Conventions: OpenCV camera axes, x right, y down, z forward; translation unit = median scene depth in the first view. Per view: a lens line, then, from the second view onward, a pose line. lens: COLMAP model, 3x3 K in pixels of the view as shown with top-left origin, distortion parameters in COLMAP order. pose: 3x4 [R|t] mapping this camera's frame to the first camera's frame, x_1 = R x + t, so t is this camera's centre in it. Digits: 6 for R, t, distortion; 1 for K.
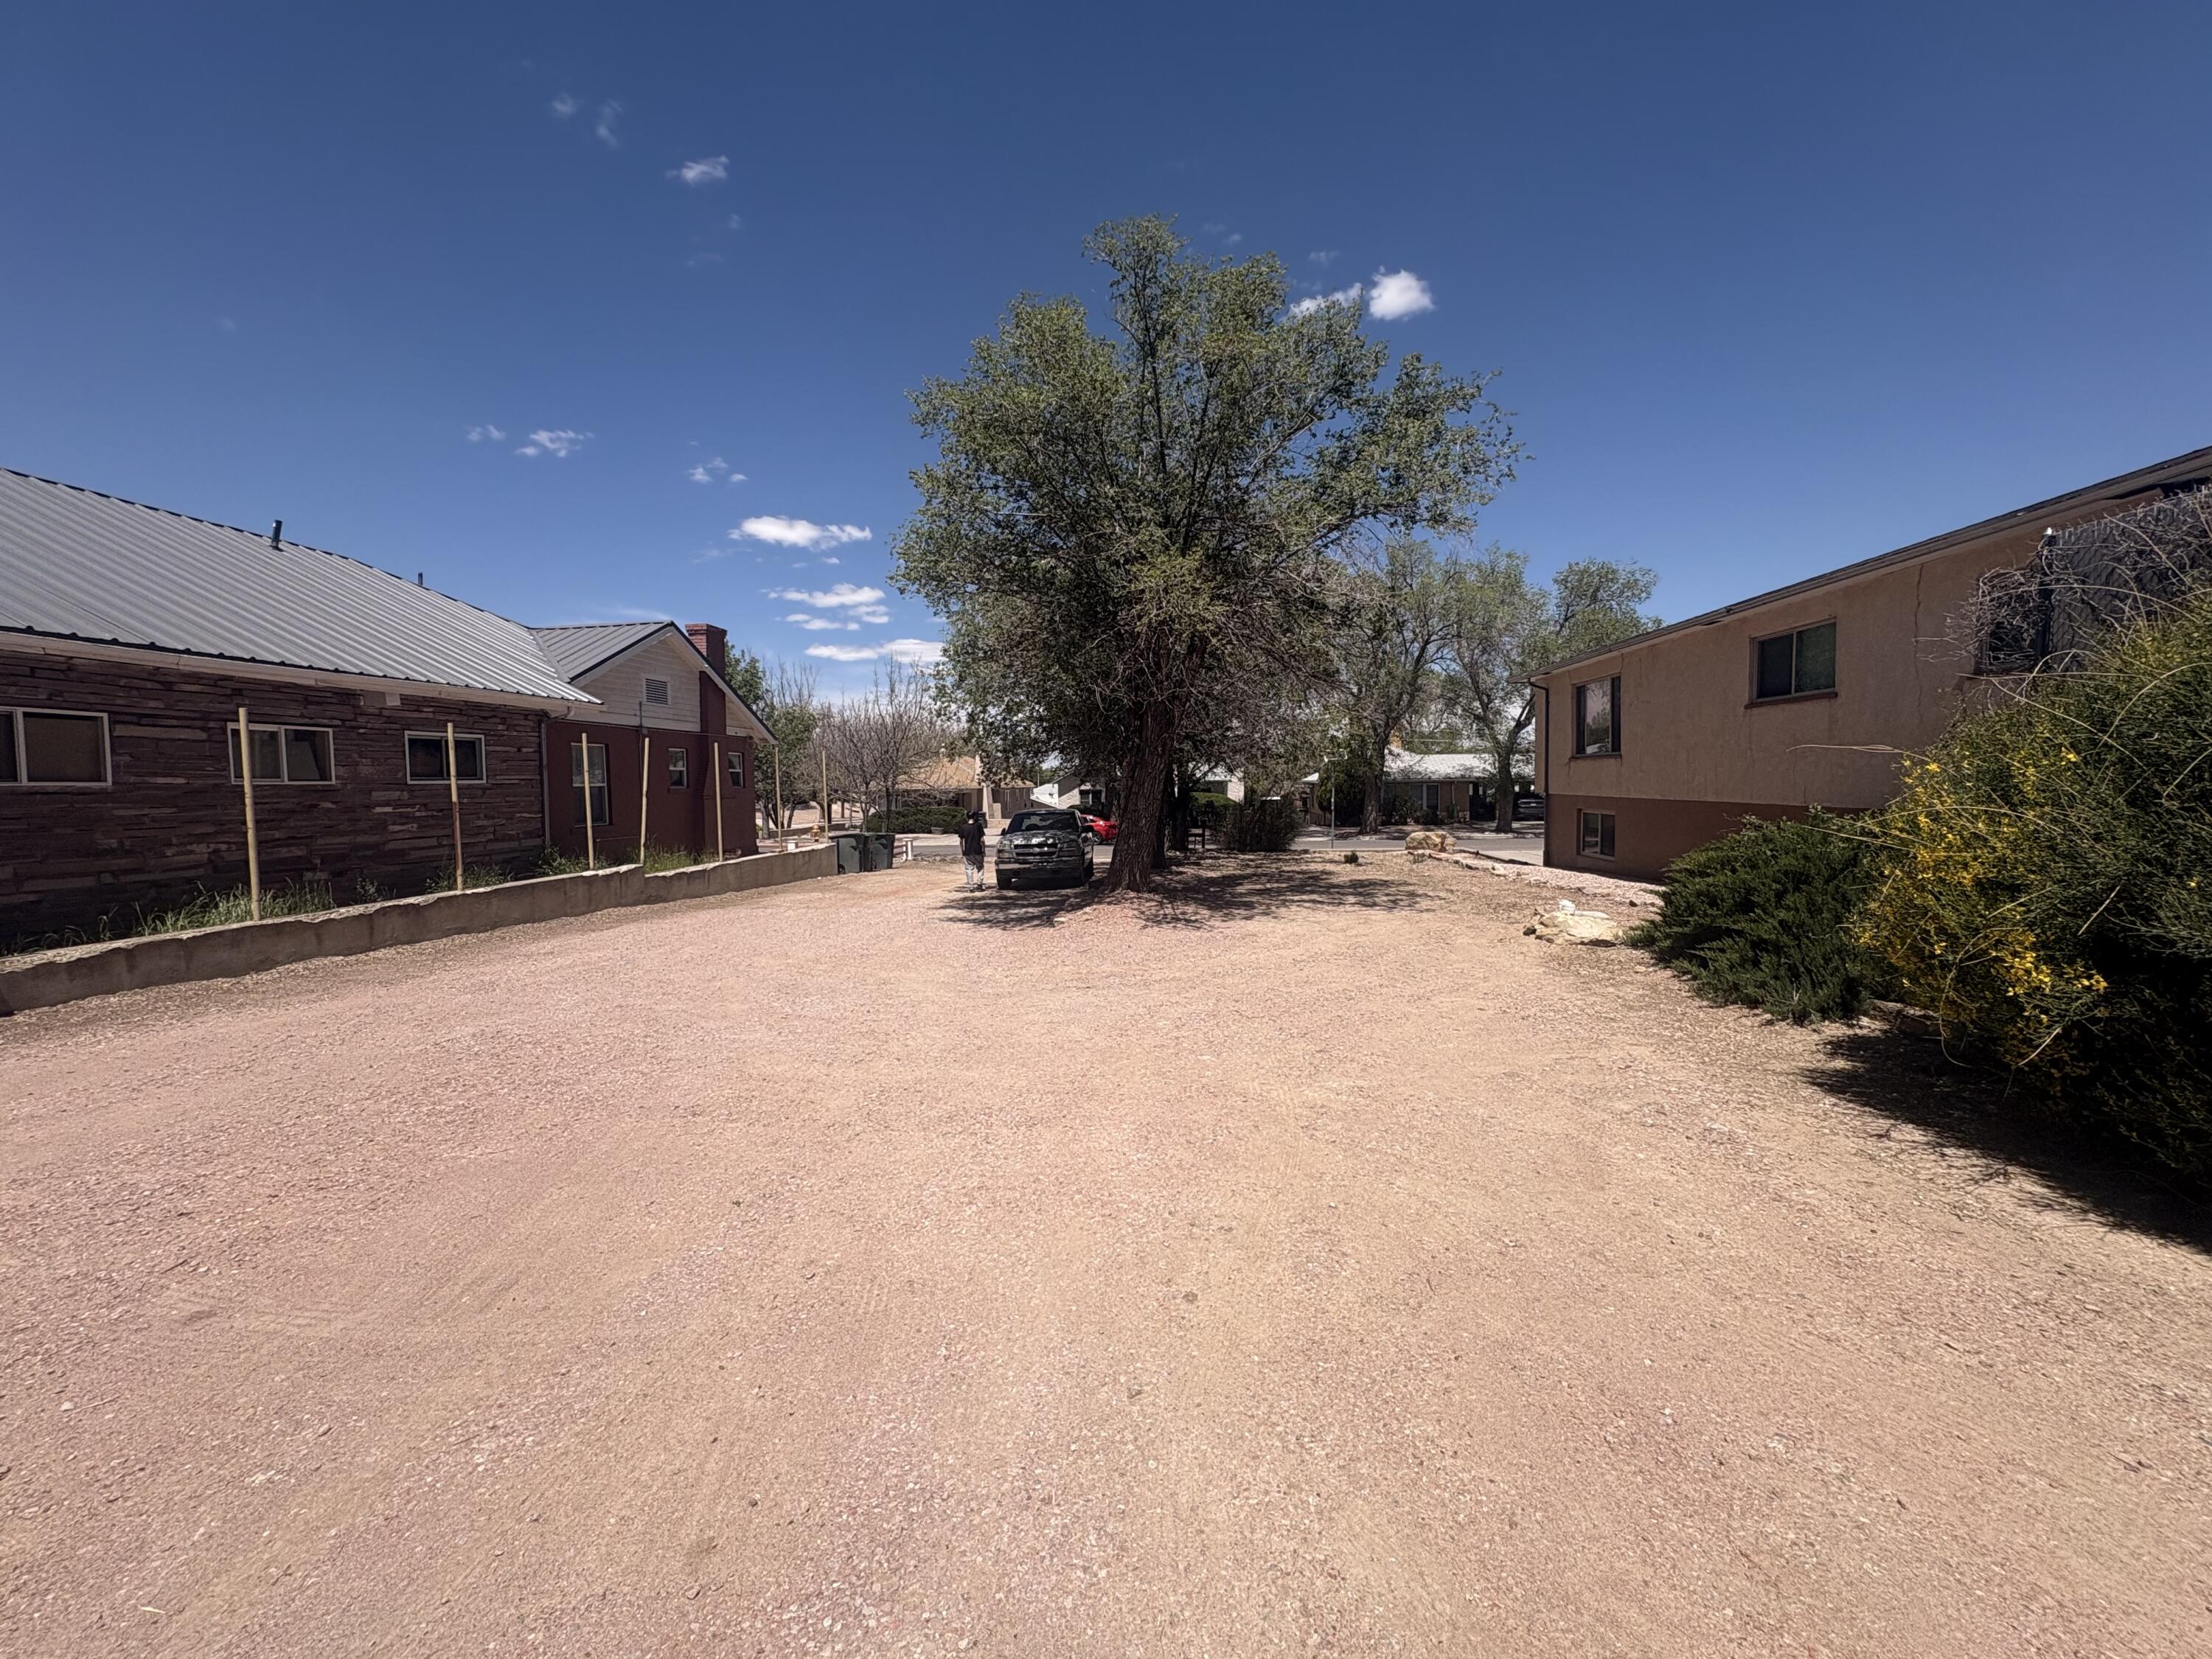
lens RADIAL K [[887.7, 0, 1110.2], [0, 887.7, 825.1], [0, 0, 1]] dist [0.005262, -0.001802]
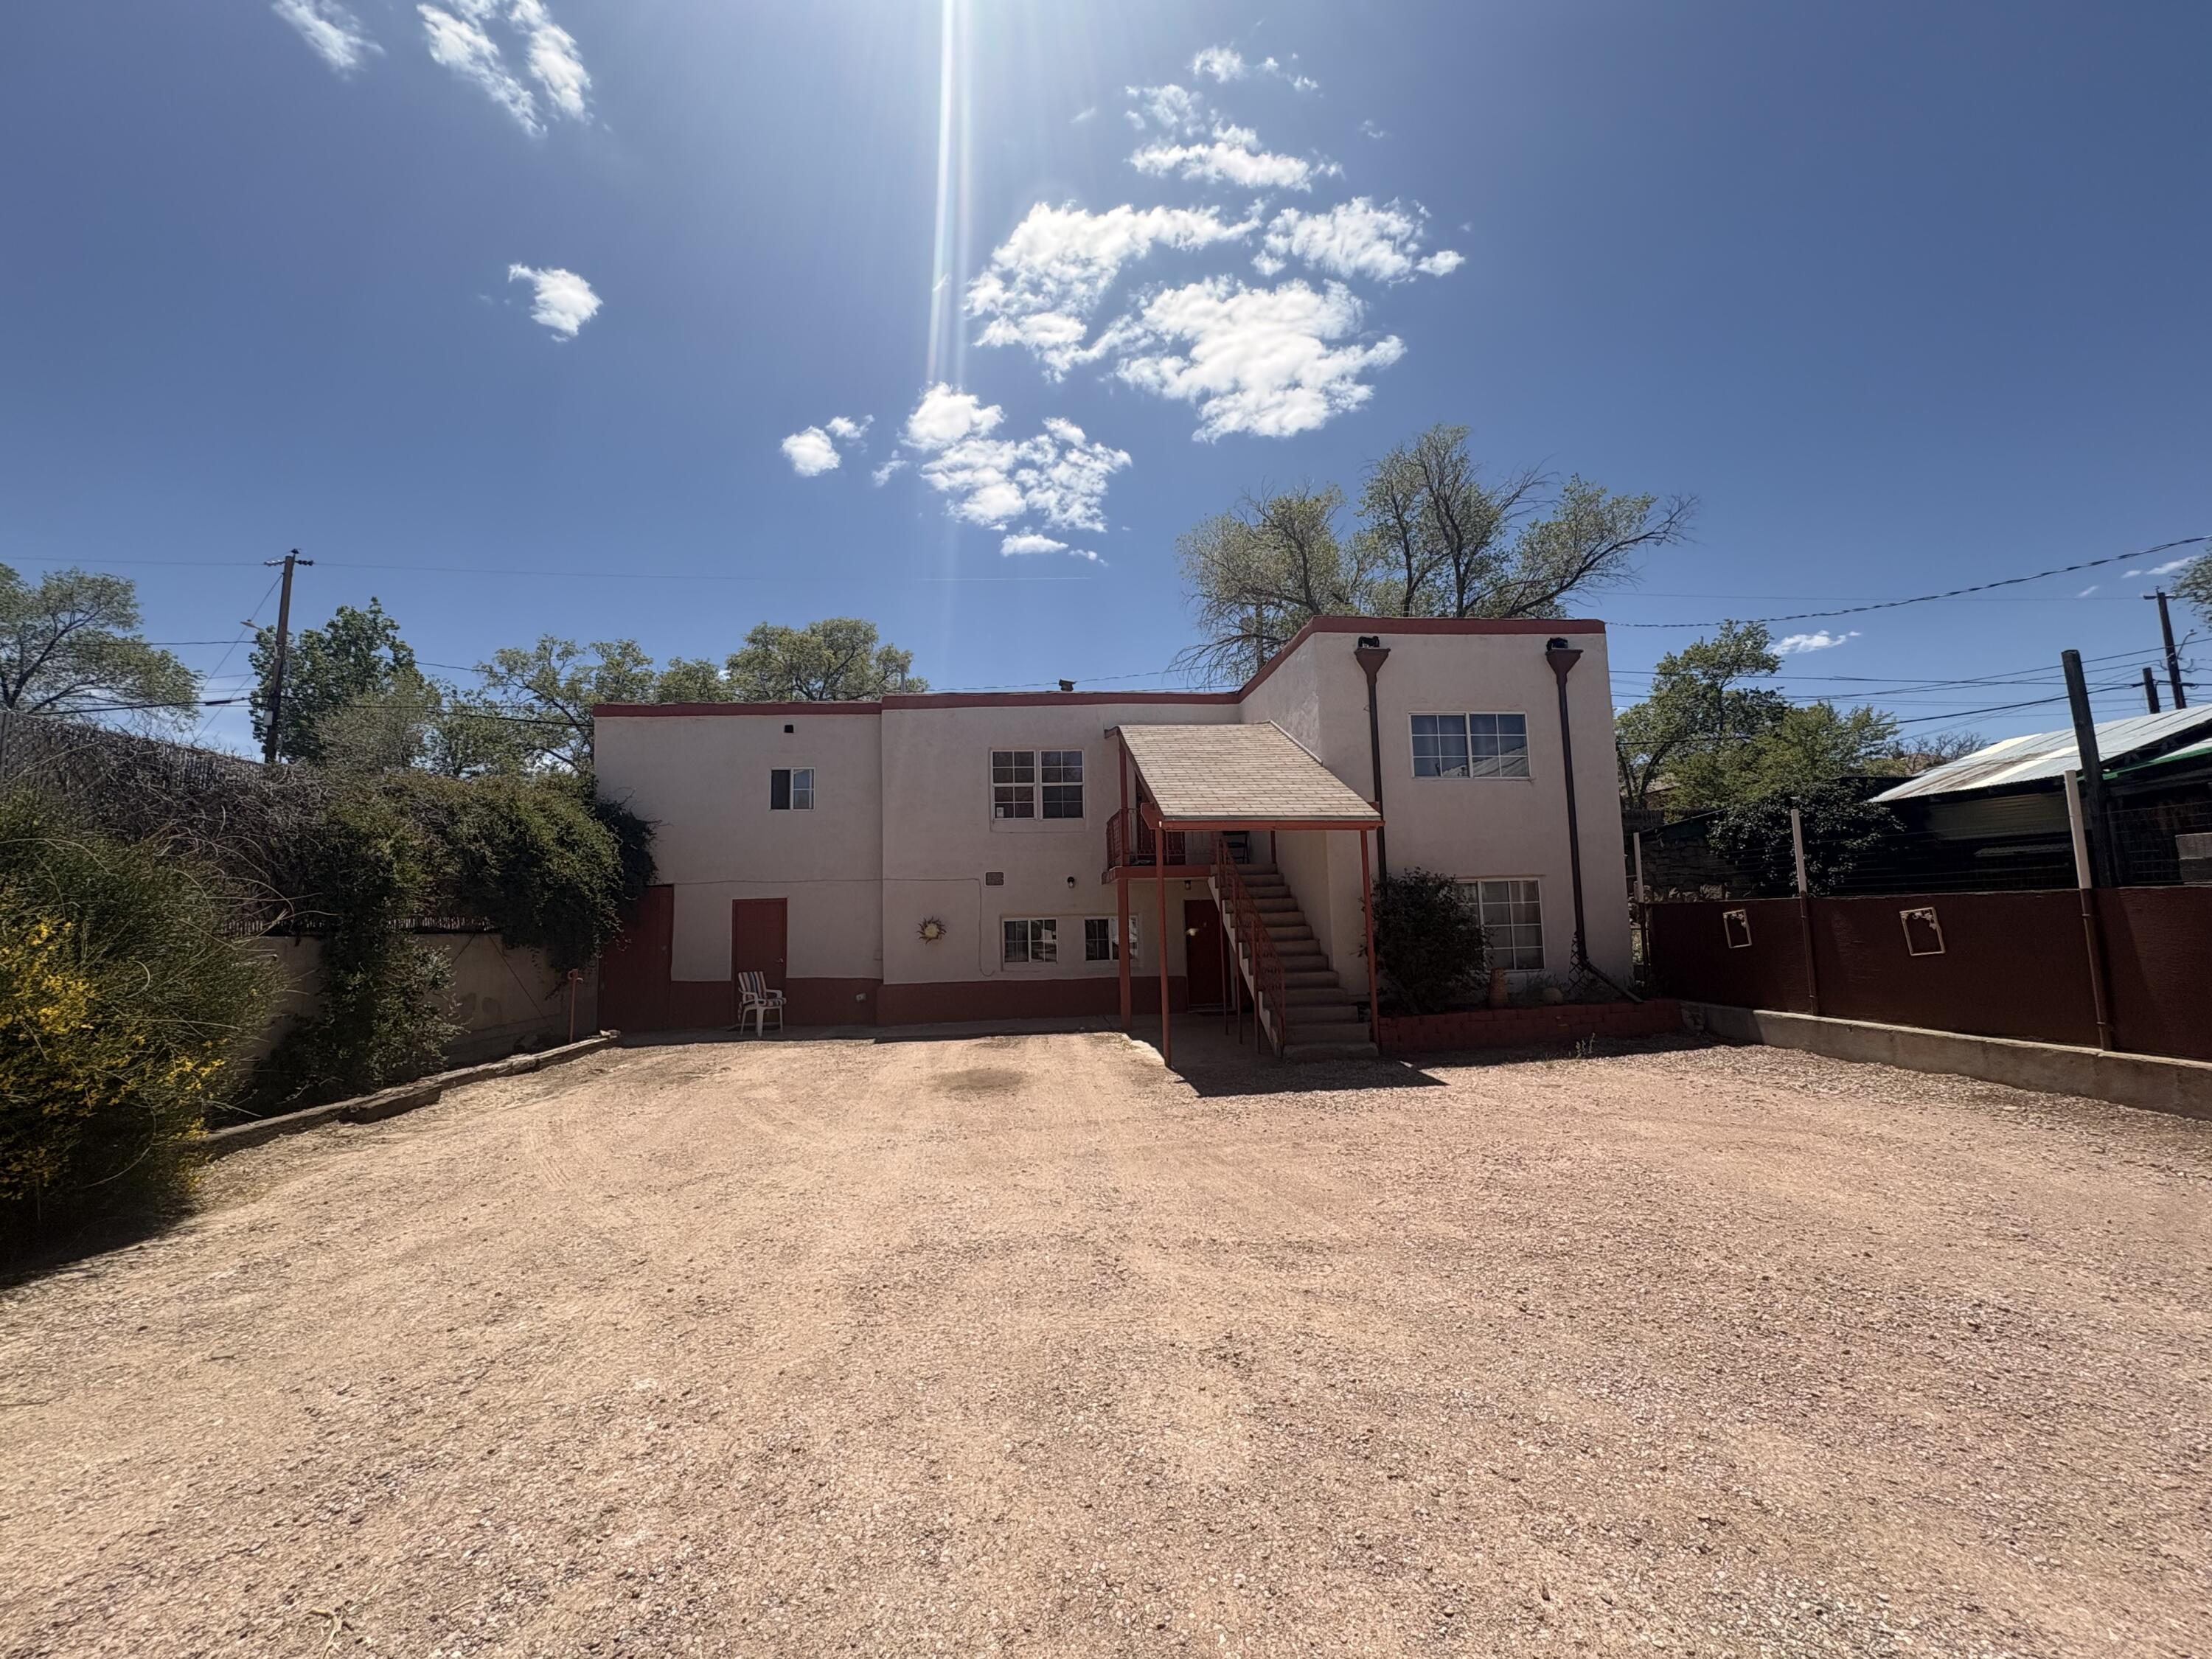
lens RADIAL K [[887.7, 0, 1110.7], [0, 887.7, 832.6], [0, 0, 1]] dist [0.005262, -0.001802]
pose [[-0.976785, 0.022236, -0.213067, -0.112930], [0.032823, 0.998389, -0.046283, -0.095494], [0.211695, -0.052202, -0.975941, 2.465548]]
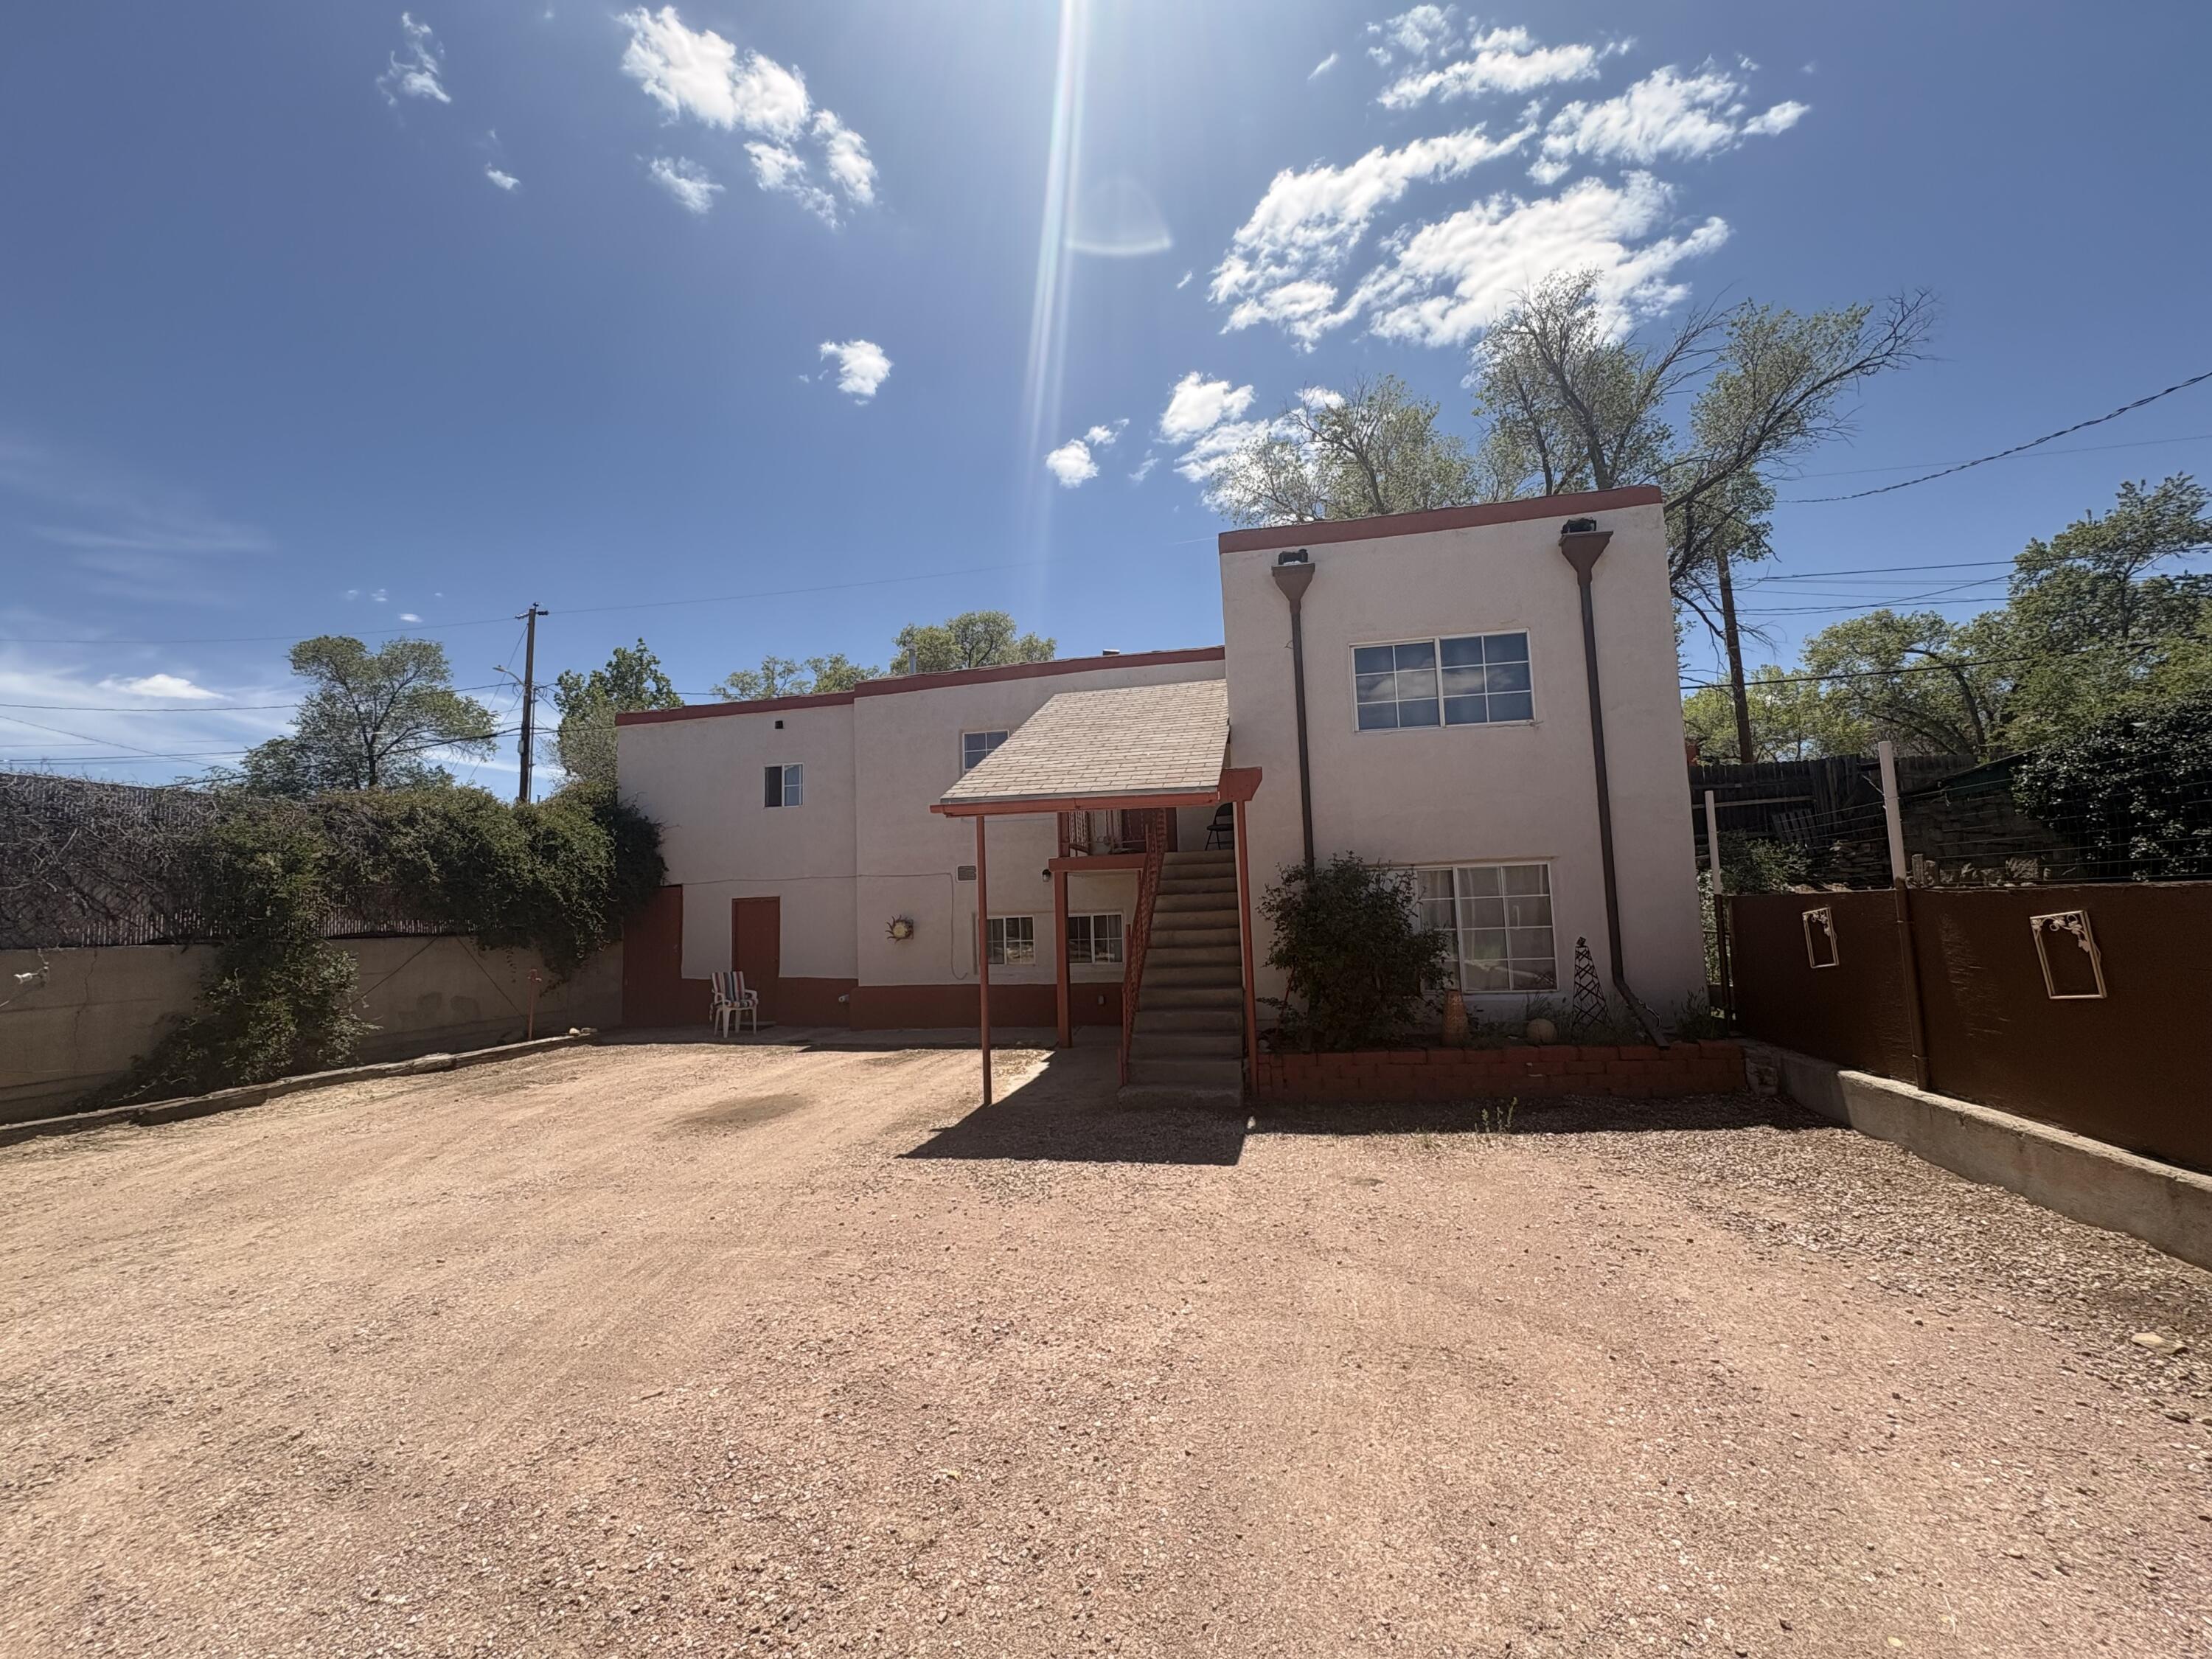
lens RADIAL K [[887.7, 0, 1103.8], [0, 887.7, 822.6], [0, 0, 1]] dist [0.005262, -0.001802]
pose [[-0.993772, 0.059561, 0.094179, -1.370525], [0.054582, 0.997016, -0.054590, -0.065674], [-0.097149, -0.049109, -0.994057, 2.036109]]
